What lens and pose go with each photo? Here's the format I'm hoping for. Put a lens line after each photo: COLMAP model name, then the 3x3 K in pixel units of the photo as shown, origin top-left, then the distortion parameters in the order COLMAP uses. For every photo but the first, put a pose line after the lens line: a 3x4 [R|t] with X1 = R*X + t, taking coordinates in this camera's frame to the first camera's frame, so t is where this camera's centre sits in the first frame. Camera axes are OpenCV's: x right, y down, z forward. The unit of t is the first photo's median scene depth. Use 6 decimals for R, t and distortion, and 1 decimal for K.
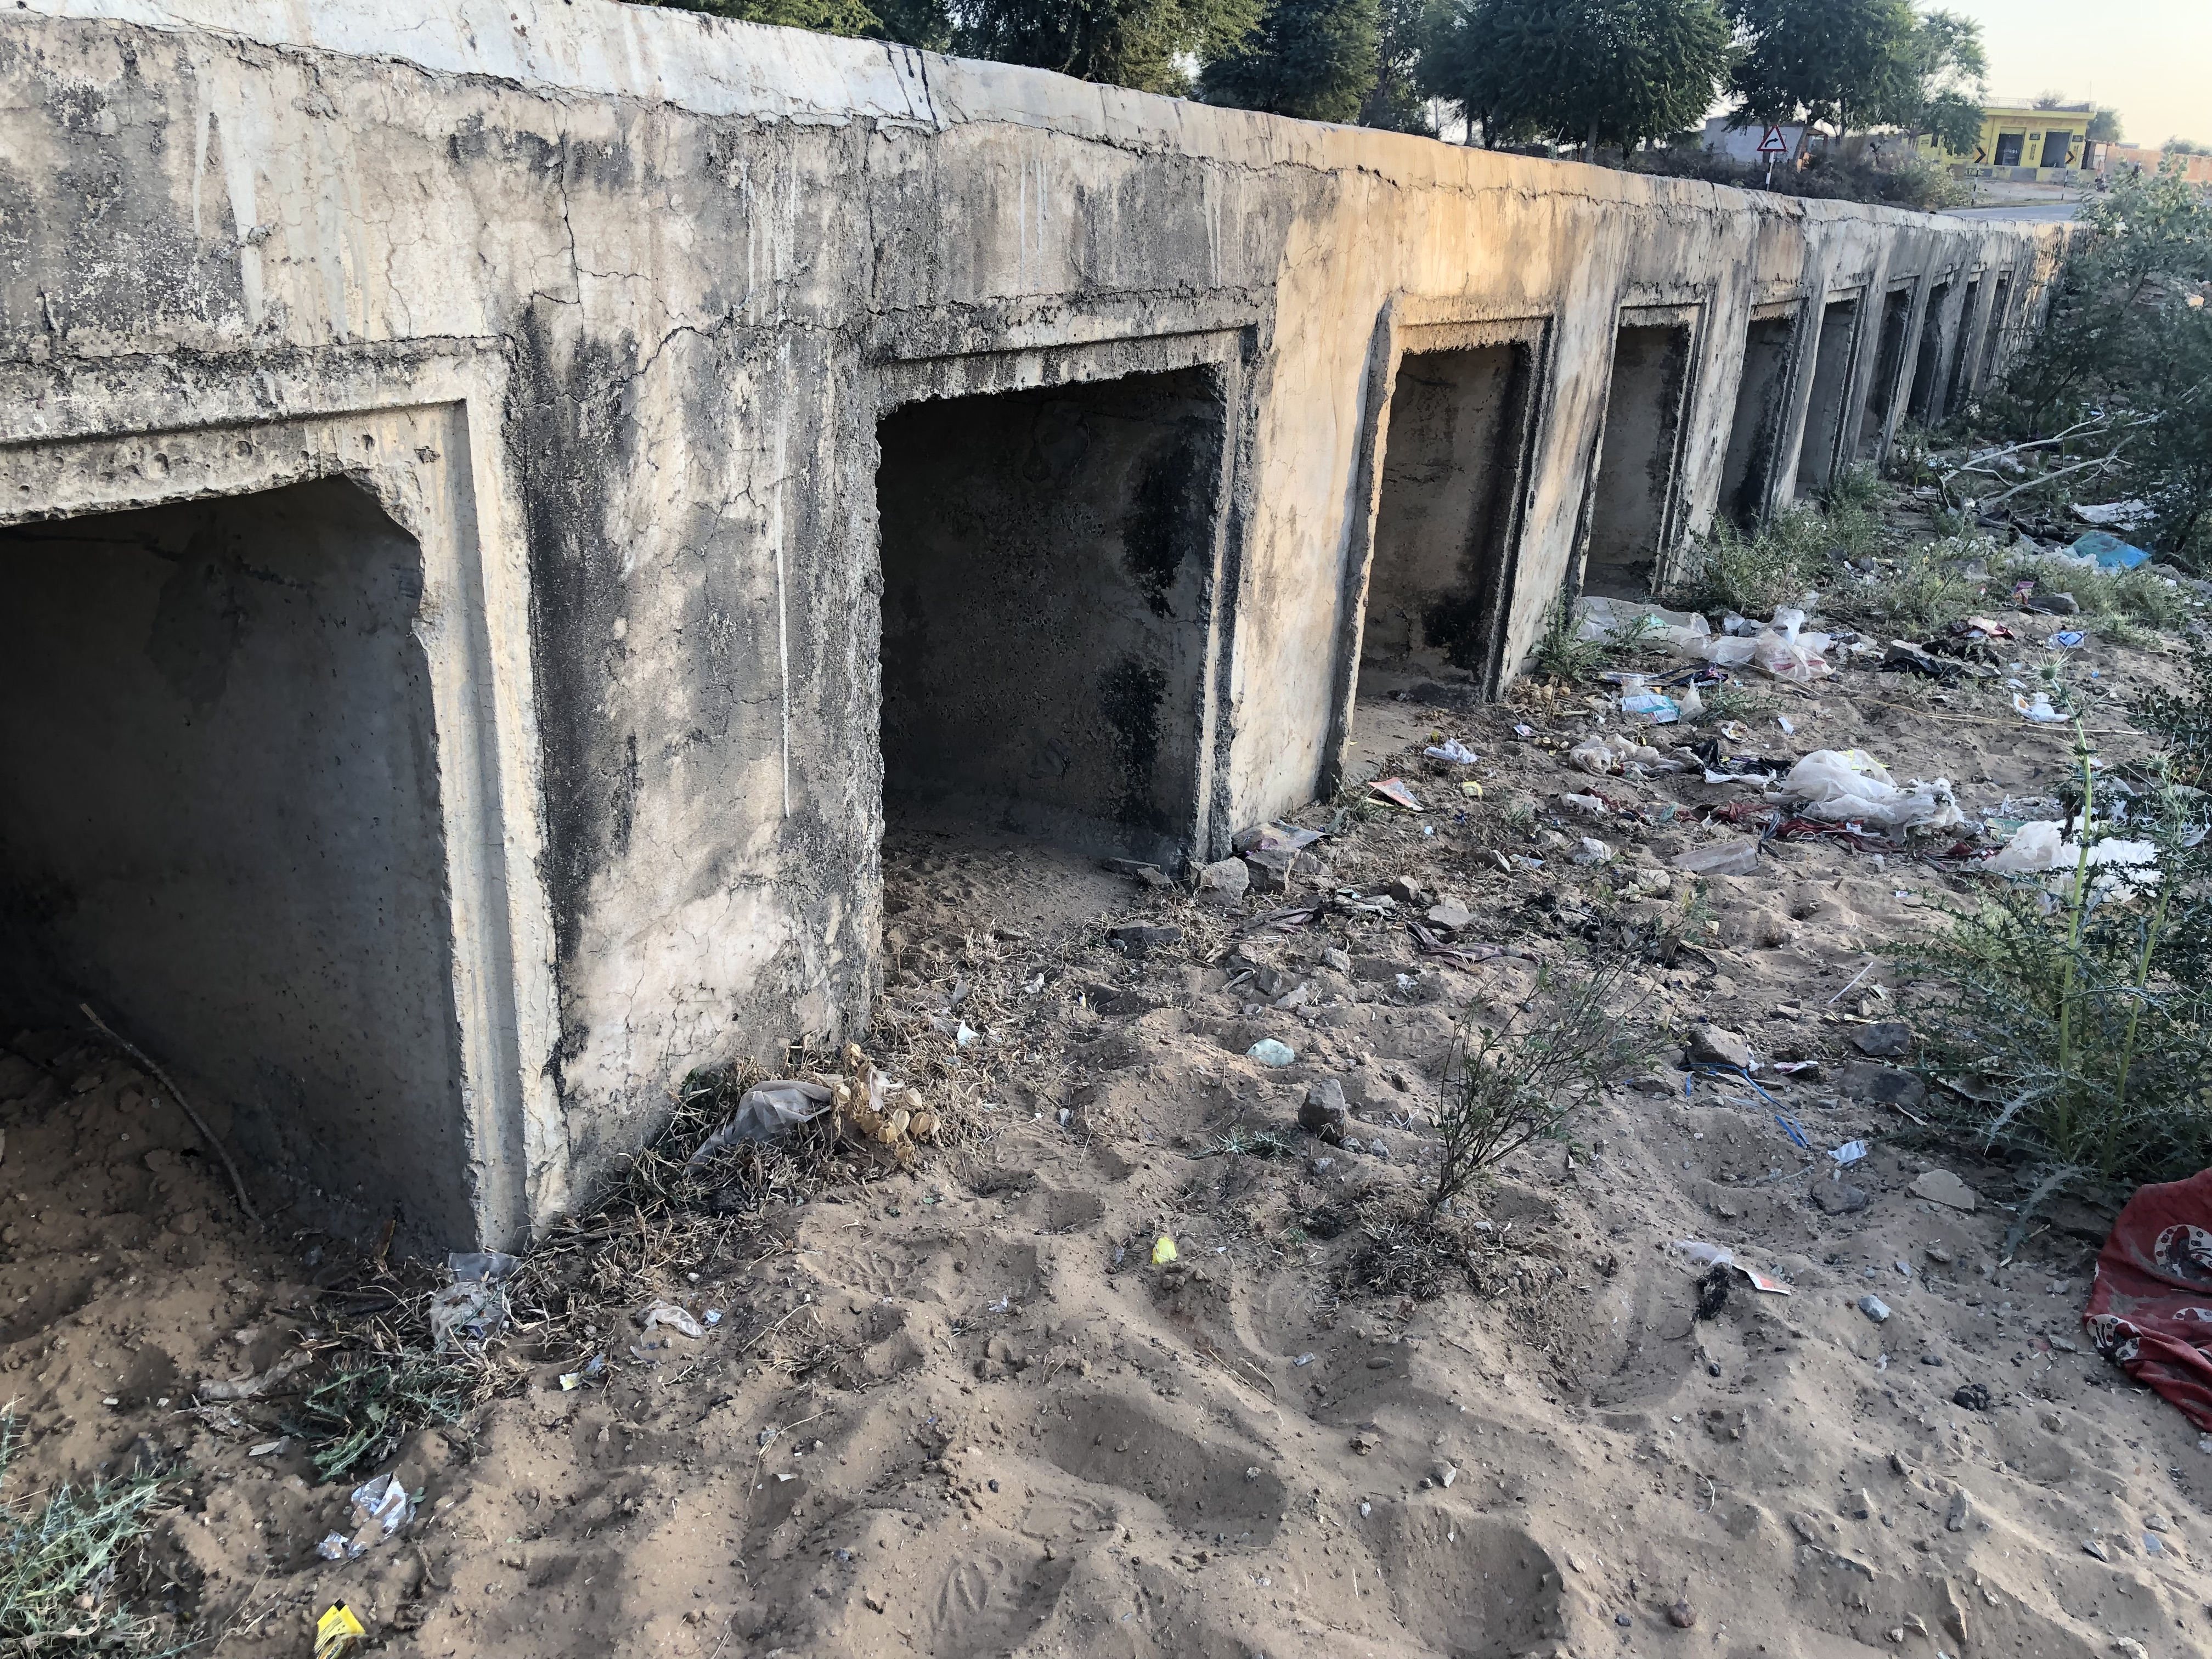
lens RADIAL K [[1812.9, 0, 1107.1], [0, 1812.9, 821.0], [0, 0, 1]] dist [0.030417, -0.027551]
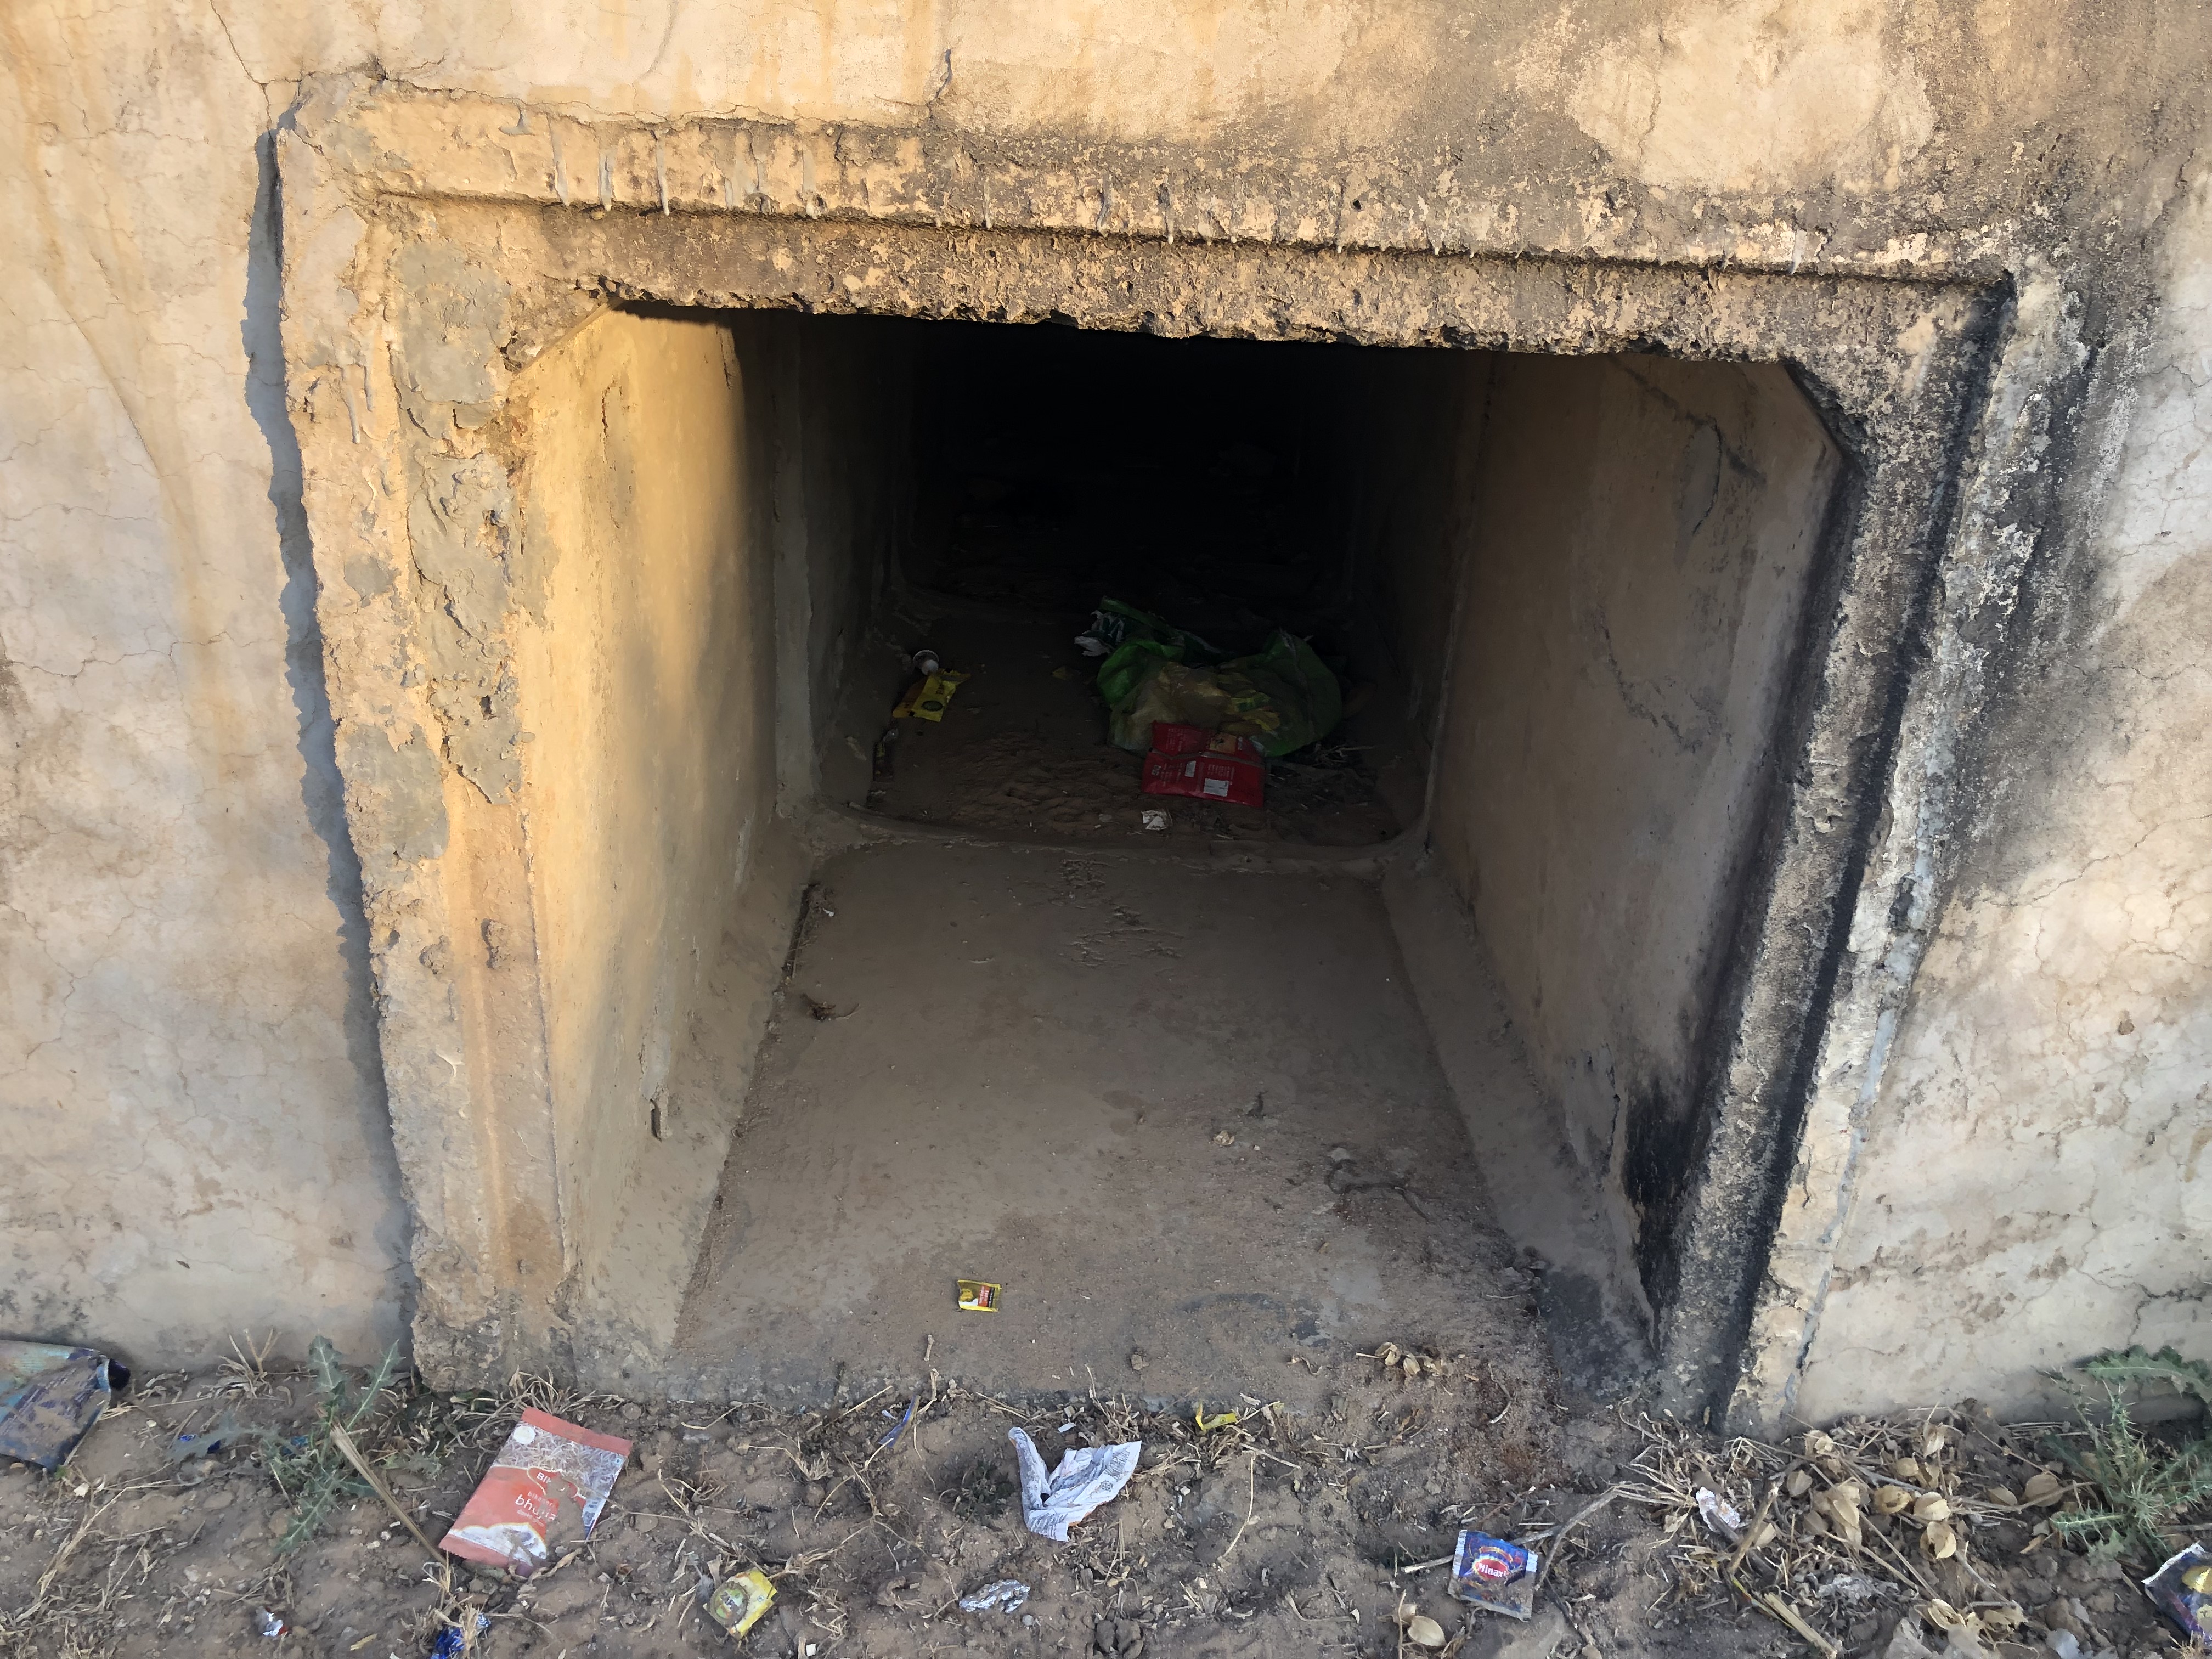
lens RADIAL K [[1812.9, 0, 1166.9], [0, 1812.9, 862.0], [0, 0, 1]] dist [0.030417, -0.027551]
pose [[0.507639, 0.331556, -0.795219, 0.458574], [-0.295543, 0.933998, 0.200754, -0.234380], [0.809294, 0.133111, 0.572123, 0.827706]]
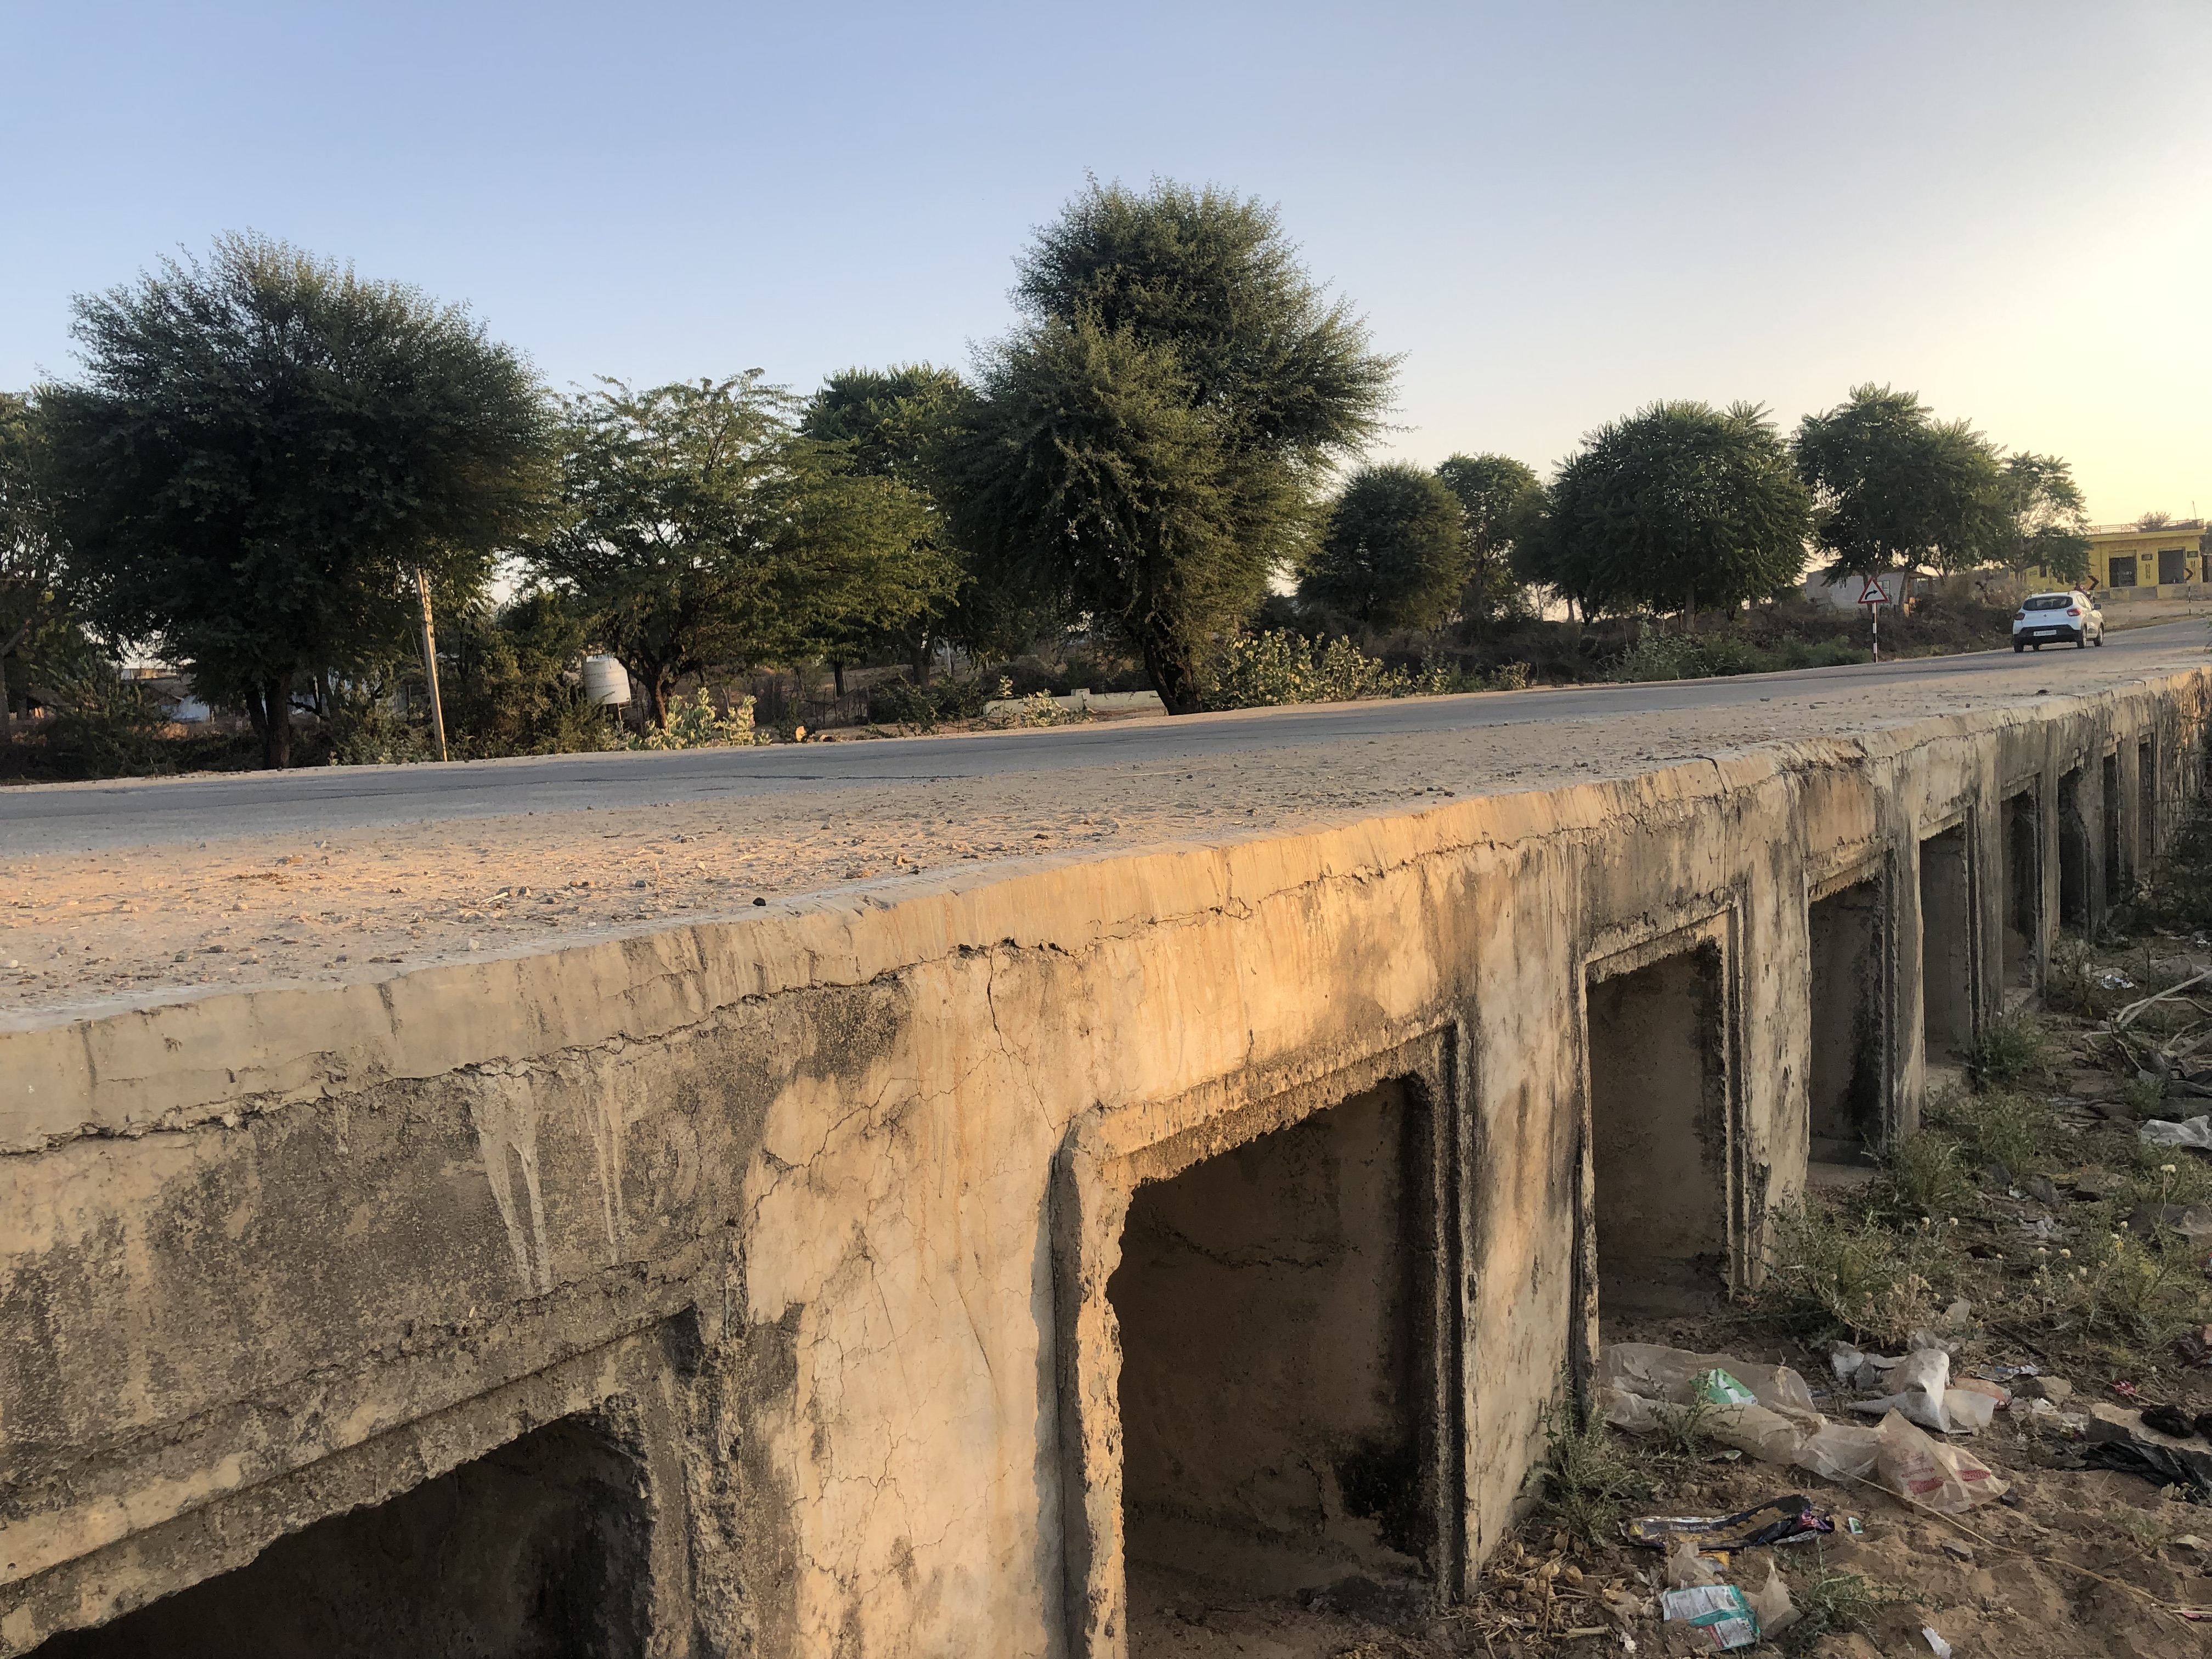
lens RADIAL K [[1812.9, 0, 1089.4], [0, 1812.9, 814.3], [0, 0, 1]] dist [0.030417, -0.027551]
pose [[0.991949, -0.091717, -0.087326, 0.191912], [0.065171, 0.960940, -0.268976, -0.195623], [0.108584, 0.261119, 0.959180, 0.349494]]
